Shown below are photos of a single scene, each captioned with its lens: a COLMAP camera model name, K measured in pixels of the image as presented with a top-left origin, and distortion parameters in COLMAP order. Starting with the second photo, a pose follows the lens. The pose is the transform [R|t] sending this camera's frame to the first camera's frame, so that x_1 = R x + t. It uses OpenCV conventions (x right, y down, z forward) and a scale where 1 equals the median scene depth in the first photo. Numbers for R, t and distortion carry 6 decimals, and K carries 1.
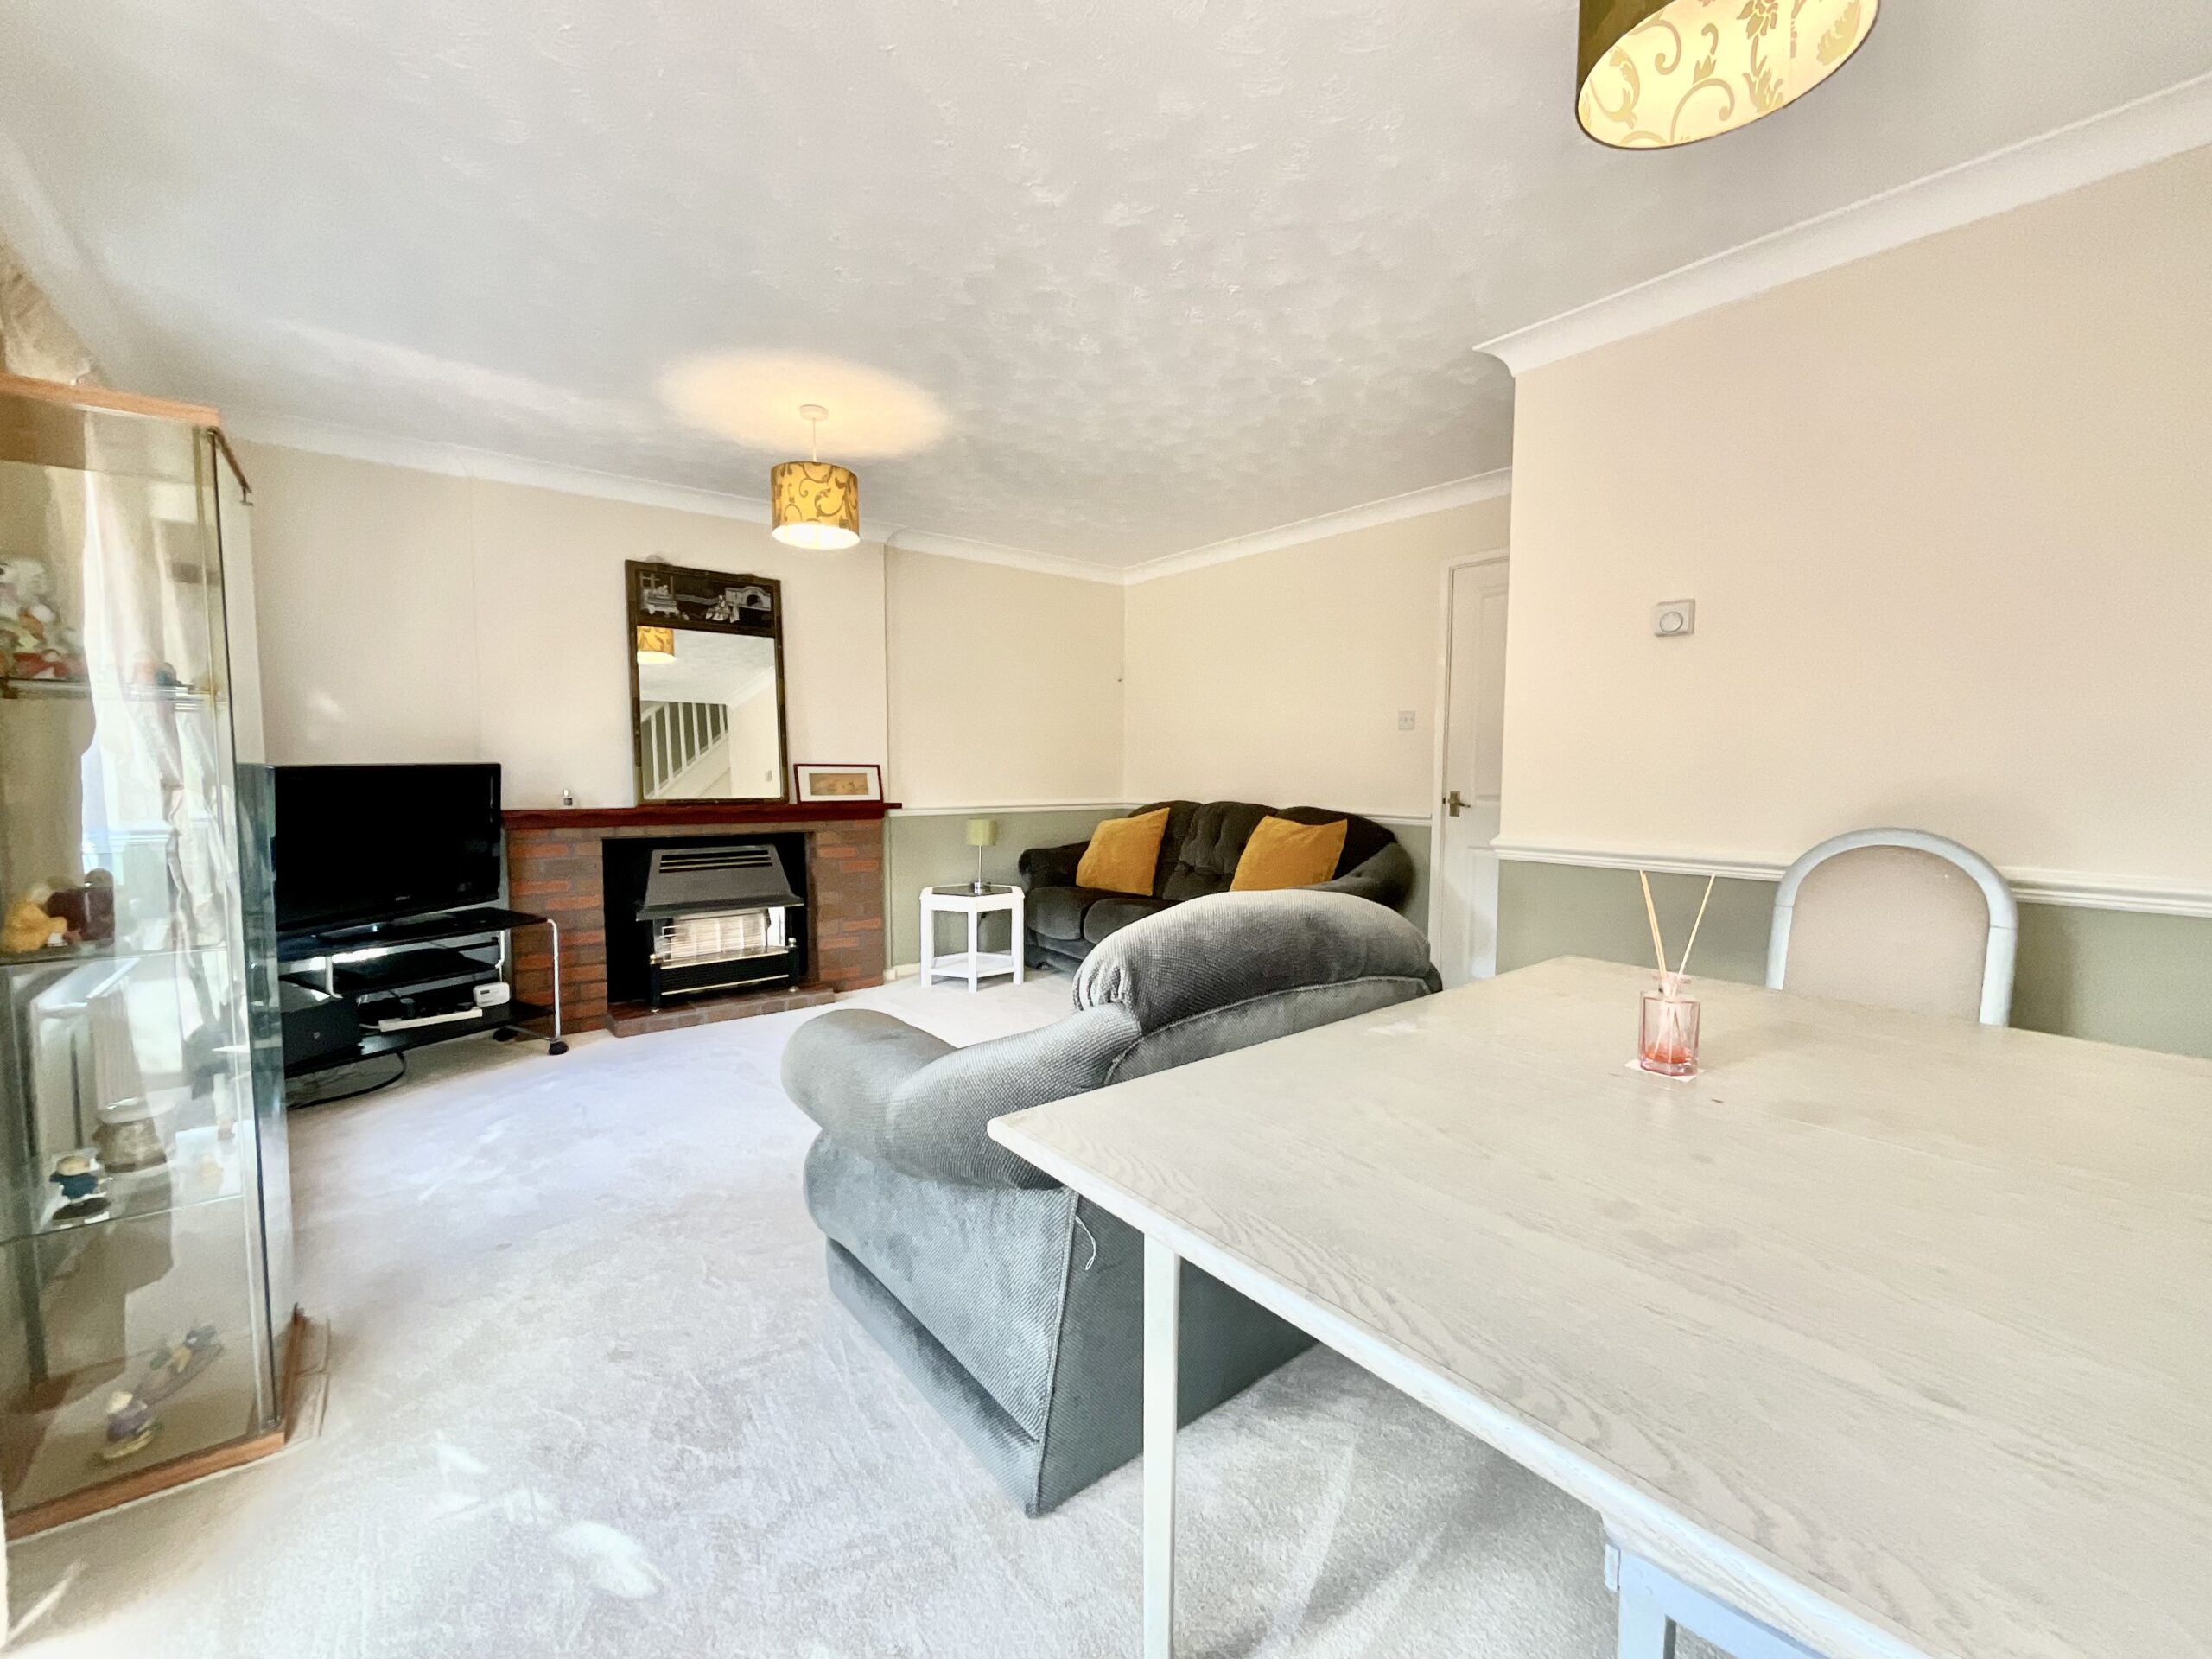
lens RADIAL K [[905.0, 0, 1110.7], [0, 905.0, 827.1], [0, 0, 1]] dist [0.000727, 0.000475]
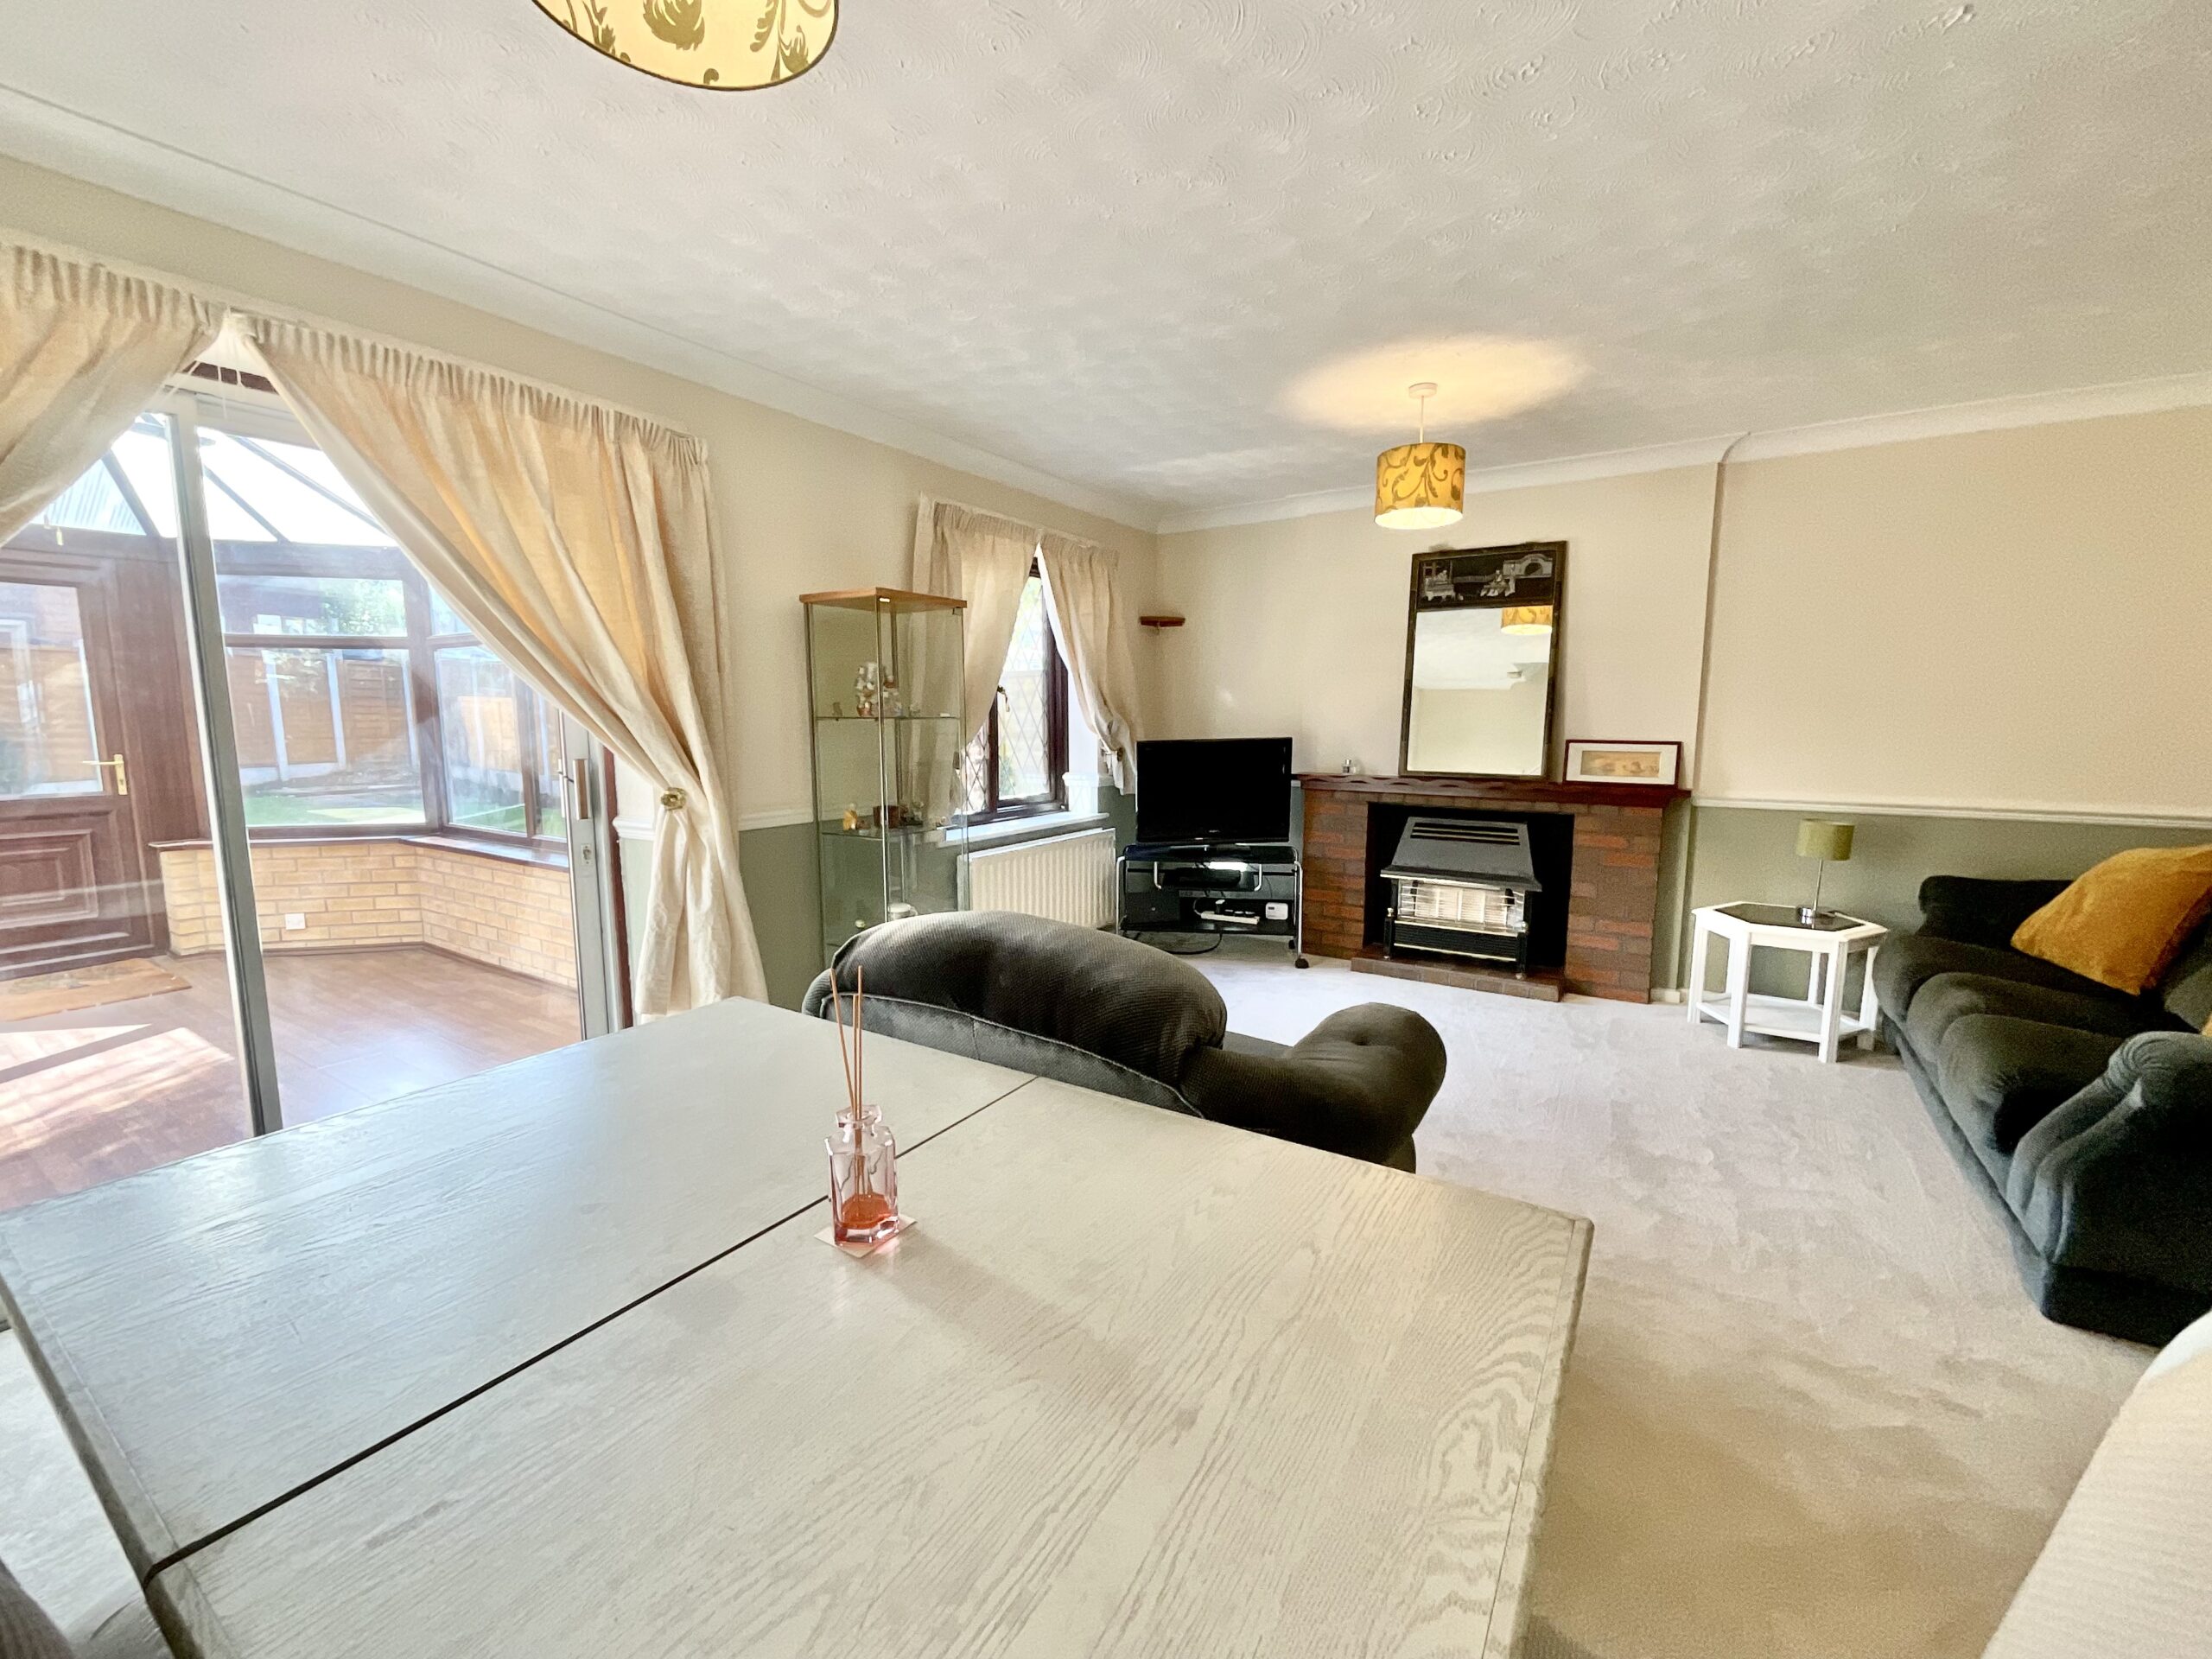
lens RADIAL K [[905.0, 0, 1110.7], [0, 905.0, 827.1], [0, 0, 1]] dist [0.000727, 0.000475]
pose [[0.326830, 0.116260, -0.937905, 0.403311], [-0.063091, 0.992875, 0.101088, -0.048915], [0.942975, 0.026134, 0.331837, 0.275523]]
